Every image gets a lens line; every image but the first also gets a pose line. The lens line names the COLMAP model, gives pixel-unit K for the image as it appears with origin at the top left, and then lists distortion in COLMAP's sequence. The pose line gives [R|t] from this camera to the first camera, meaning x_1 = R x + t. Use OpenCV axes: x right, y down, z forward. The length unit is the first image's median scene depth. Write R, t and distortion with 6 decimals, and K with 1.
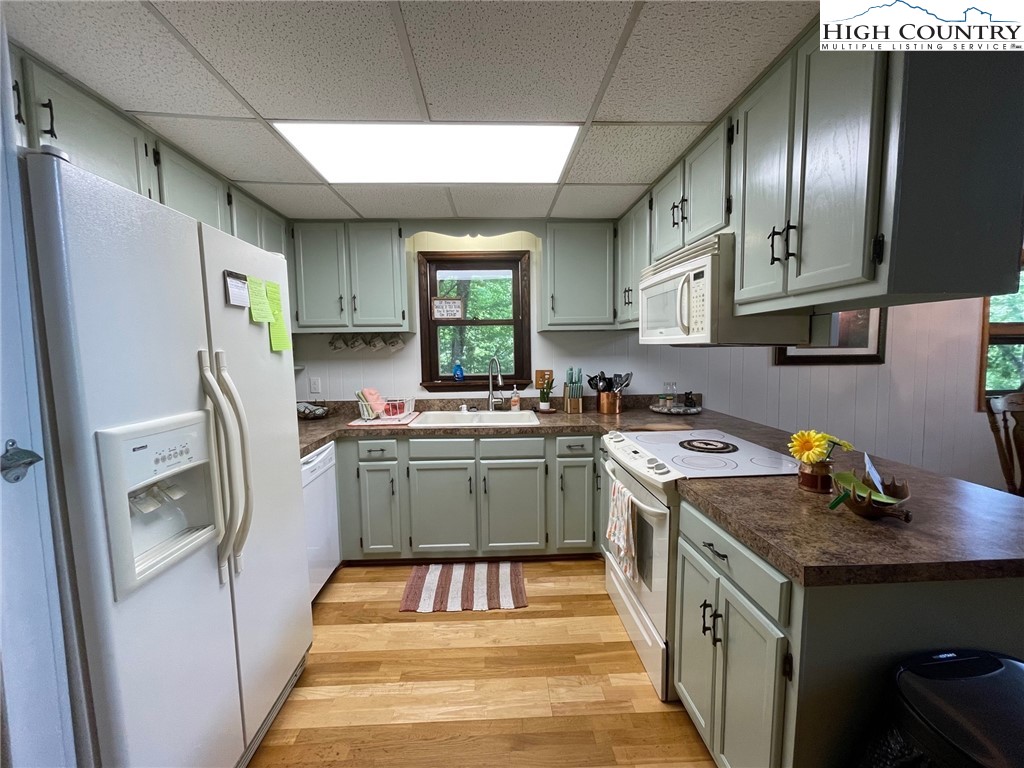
lens RADIAL K [[411.8, 0, 508.6], [0, 411.8, 385.4], [0, 0, 1]] dist [0.001426, 0.000248]
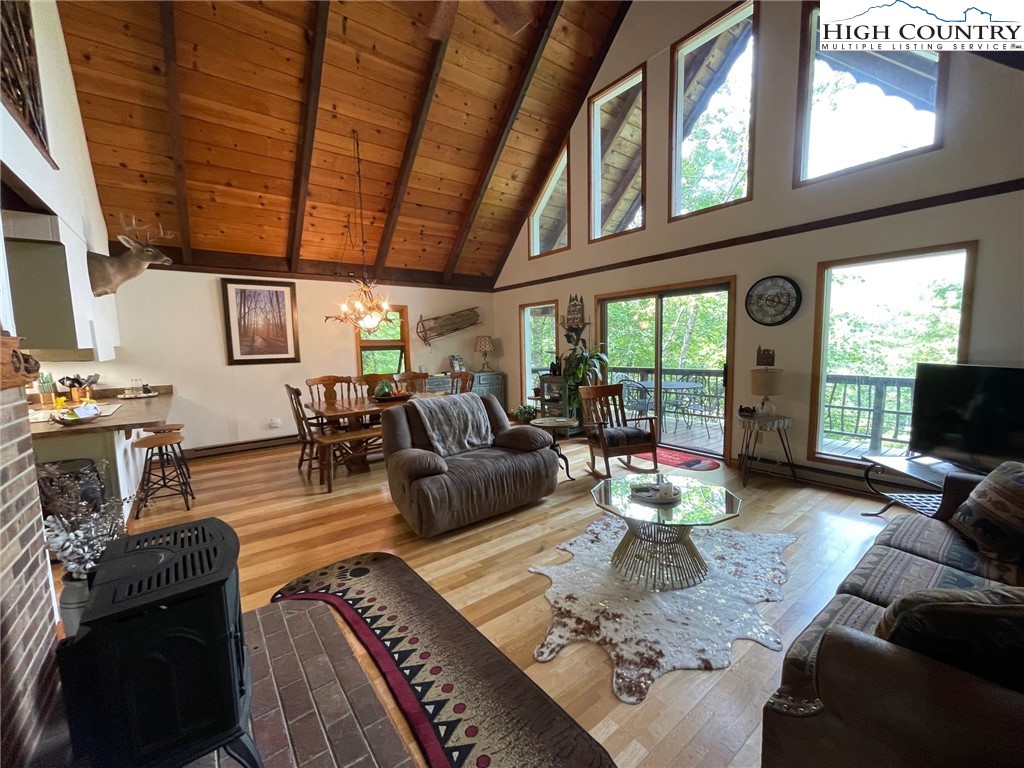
lens RADIAL K [[411.8, 0, 508.6], [0, 411.8, 385.4], [0, 0, 1]] dist [0.001426, 0.000248]
pose [[0.818888, -0.064239, 0.570347, 0.656256], [0.069339, 0.997511, 0.012796, 0.095419], [-0.569750, 0.029069, 0.821304, -1.096052]]
